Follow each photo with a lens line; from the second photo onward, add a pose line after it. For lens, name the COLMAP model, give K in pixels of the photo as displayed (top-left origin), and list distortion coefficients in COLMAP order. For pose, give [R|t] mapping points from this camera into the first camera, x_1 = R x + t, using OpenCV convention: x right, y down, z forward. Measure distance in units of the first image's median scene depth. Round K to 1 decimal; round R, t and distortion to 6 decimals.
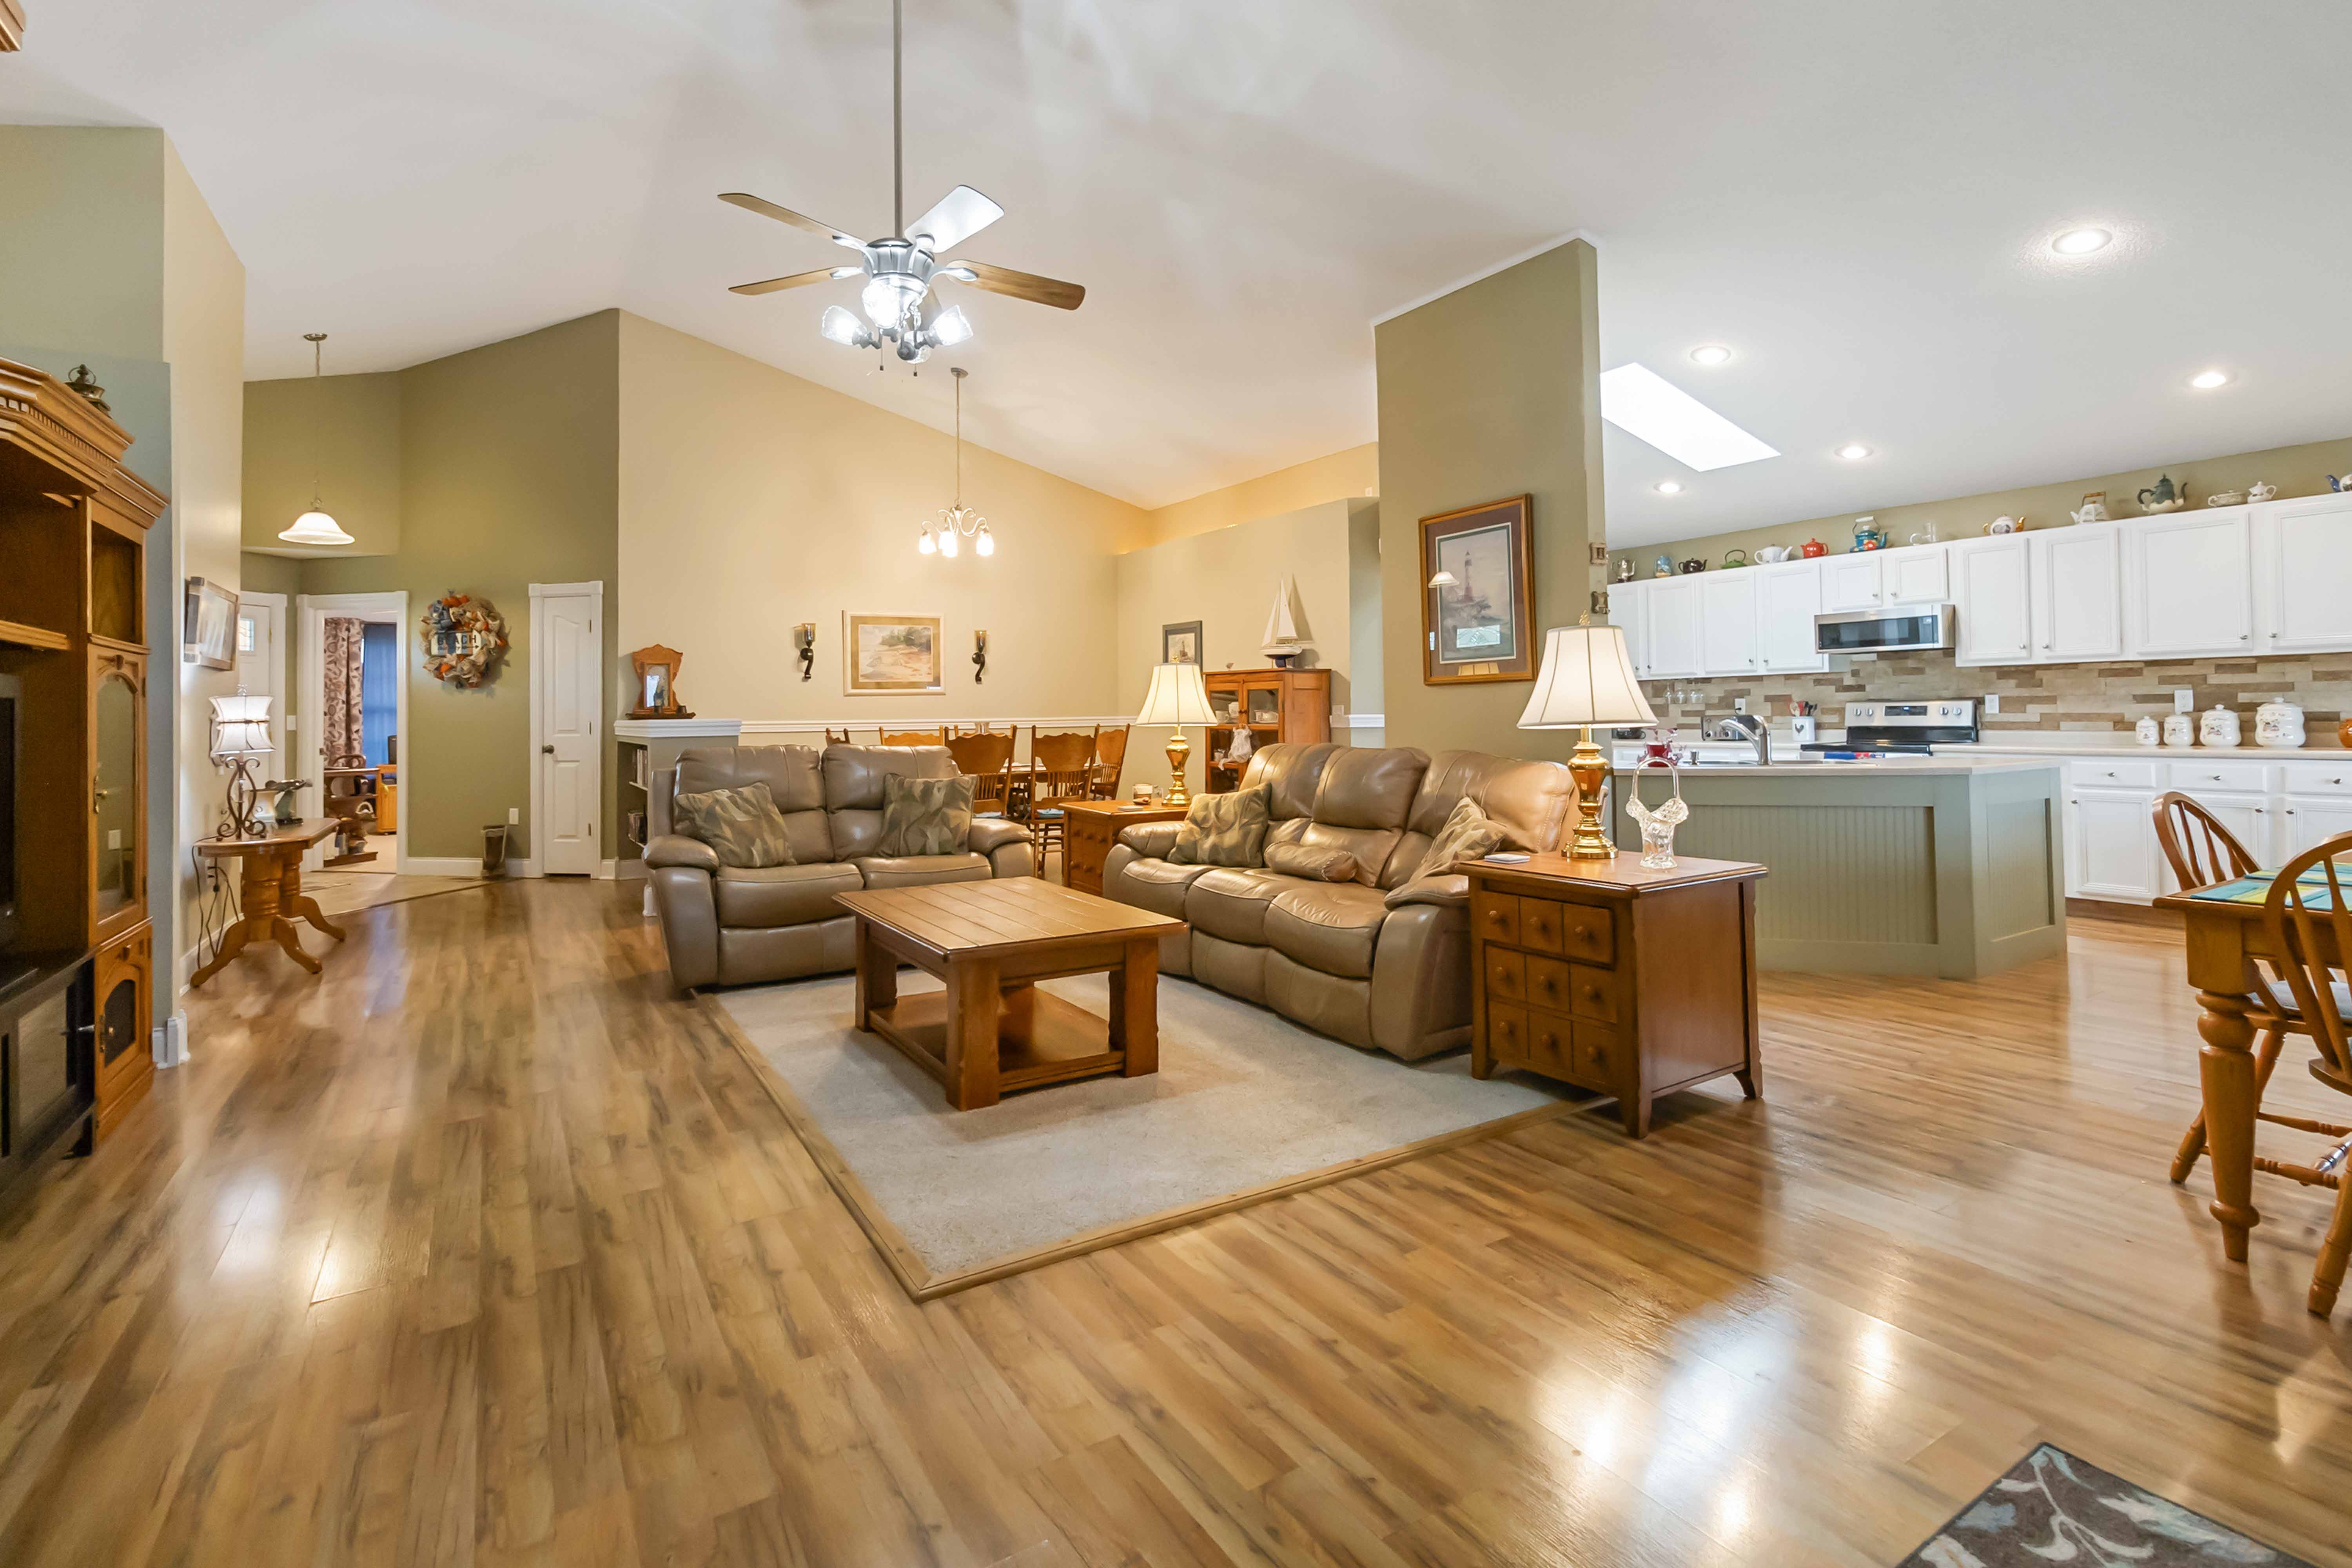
lens RADIAL K [[1093.7, 0, 1181.8], [0, 1093.7, 694.8], [0, 0, 1]] dist [-0.000170, -0.006553]
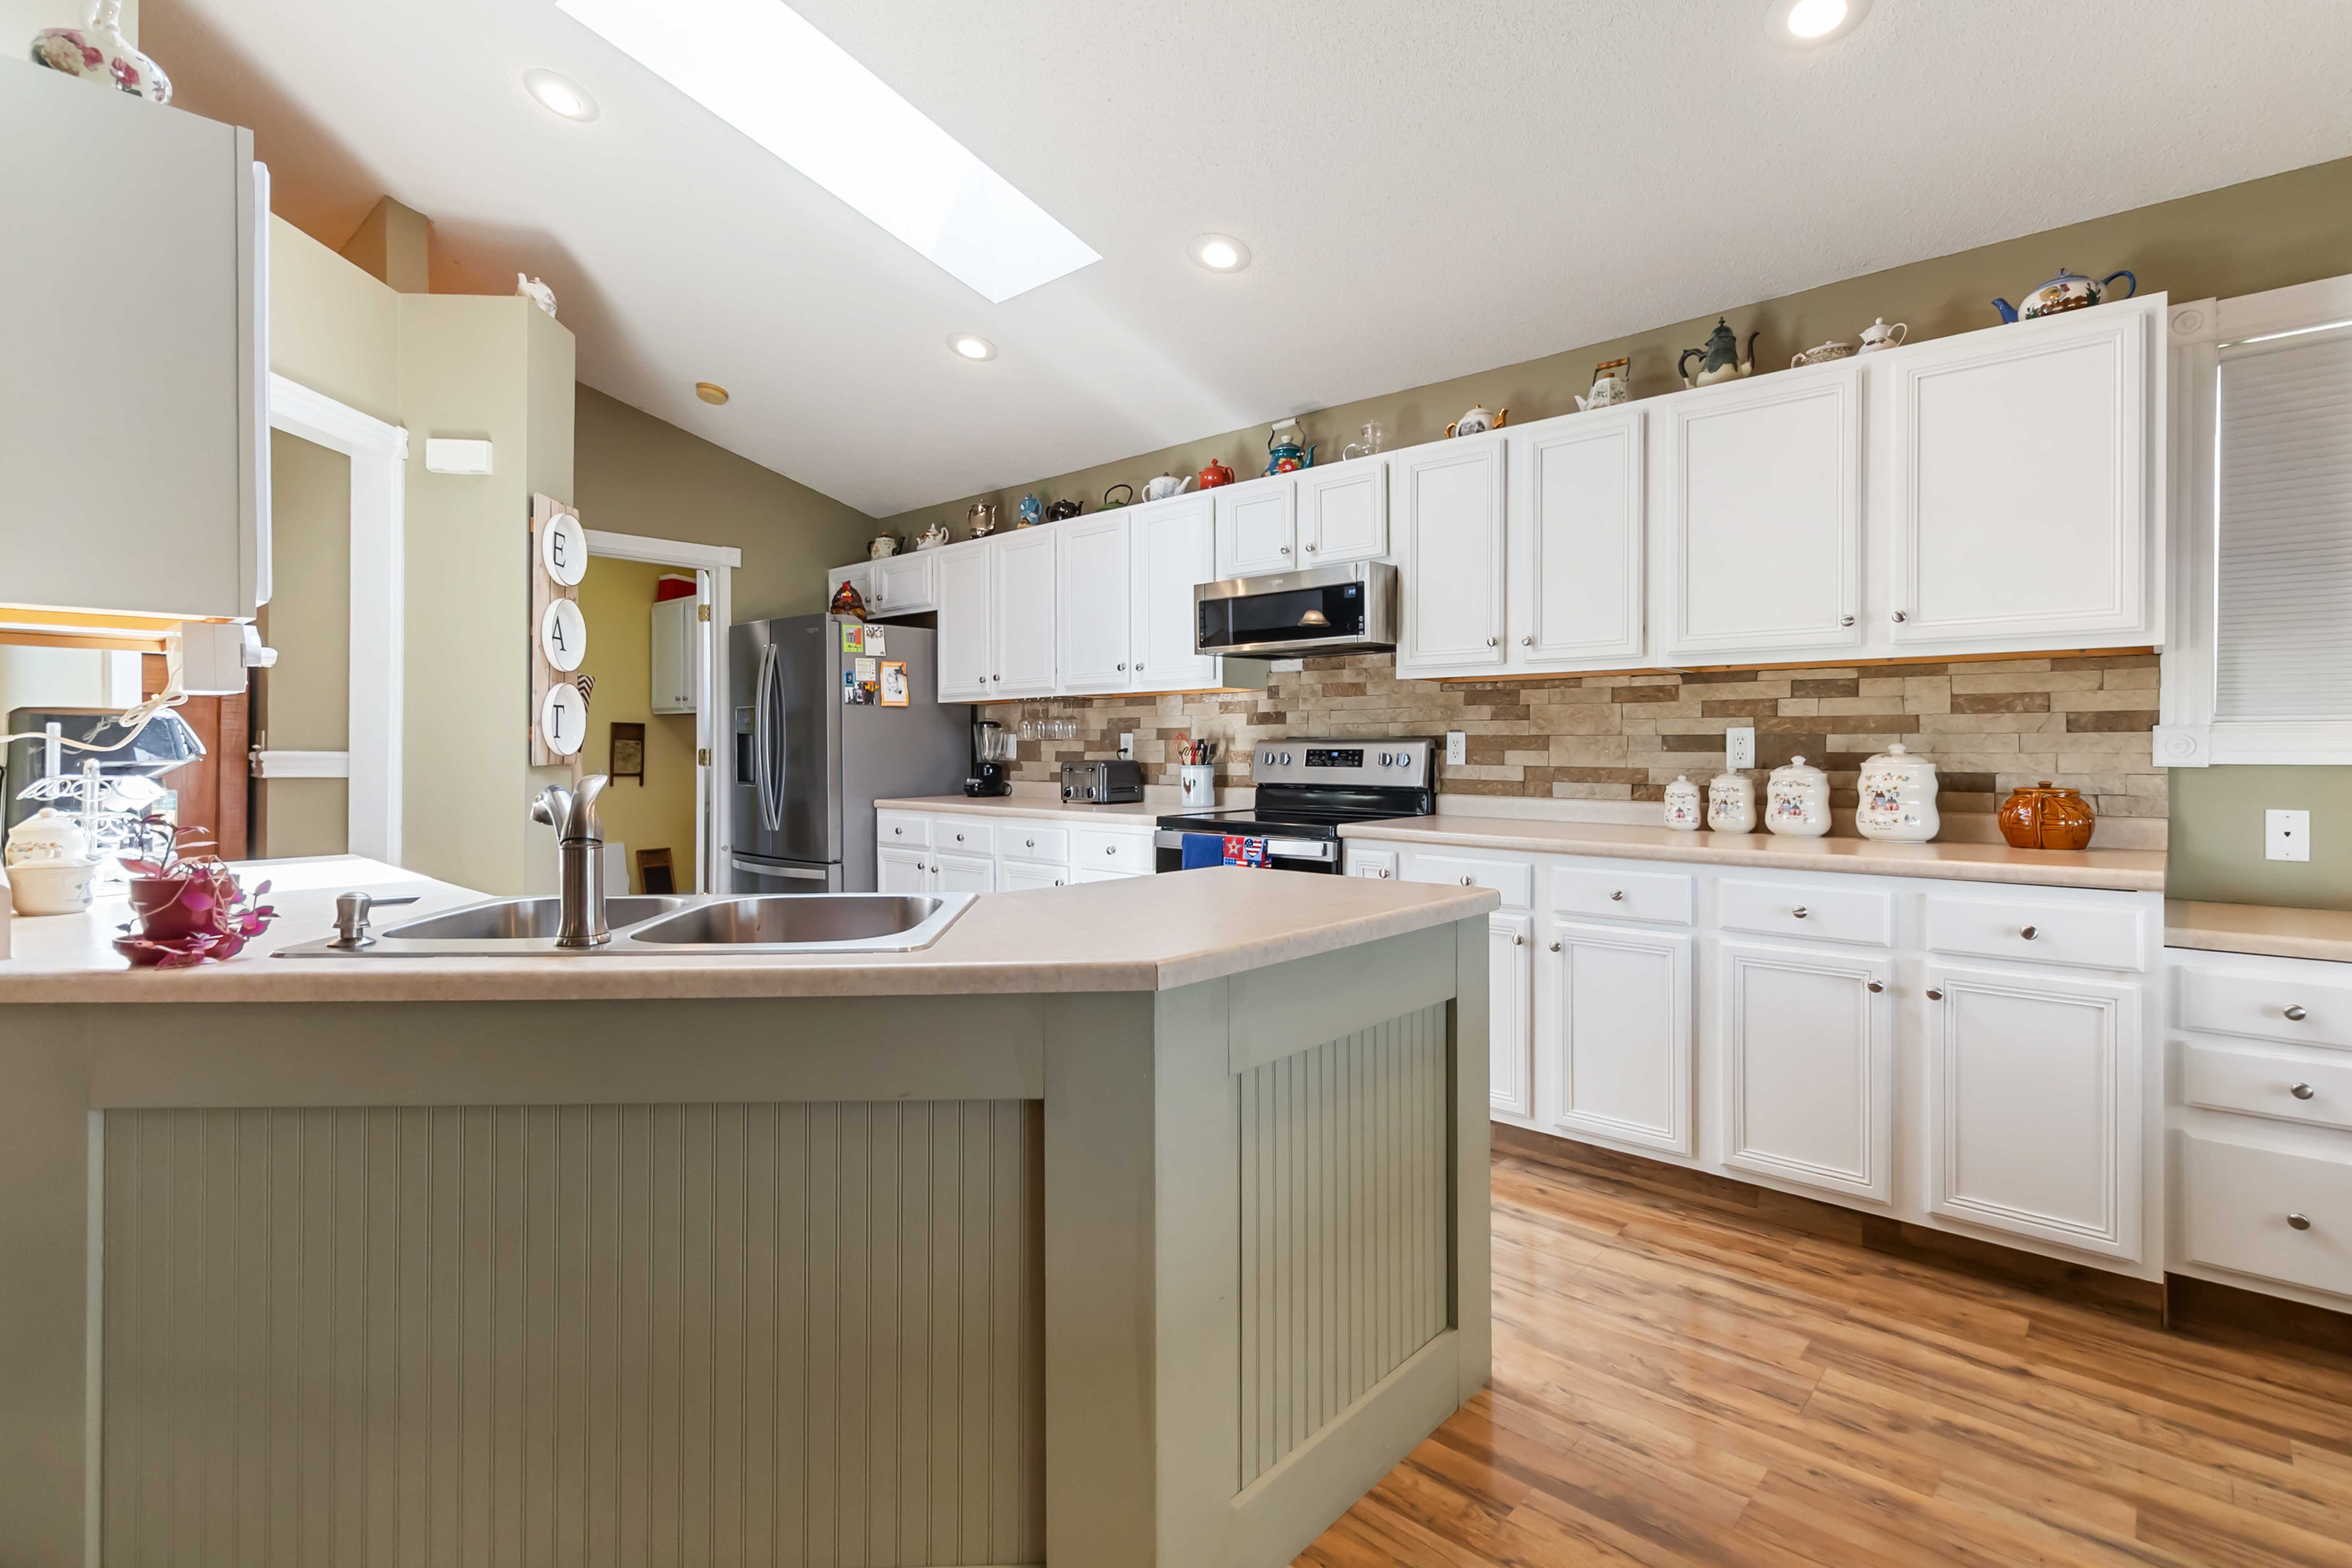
lens RADIAL K [[1086.1, 0, 1197.8], [0, 1086.1, 752.0], [0, 0, 1]] dist [-0.003190, 0.000229]
pose [[0.957995, 0.011865, 0.286540, 0.487885], [-0.018118, 0.999652, 0.019178, 0.002068], [-0.286212, -0.023564, 0.957876, 0.538406]]
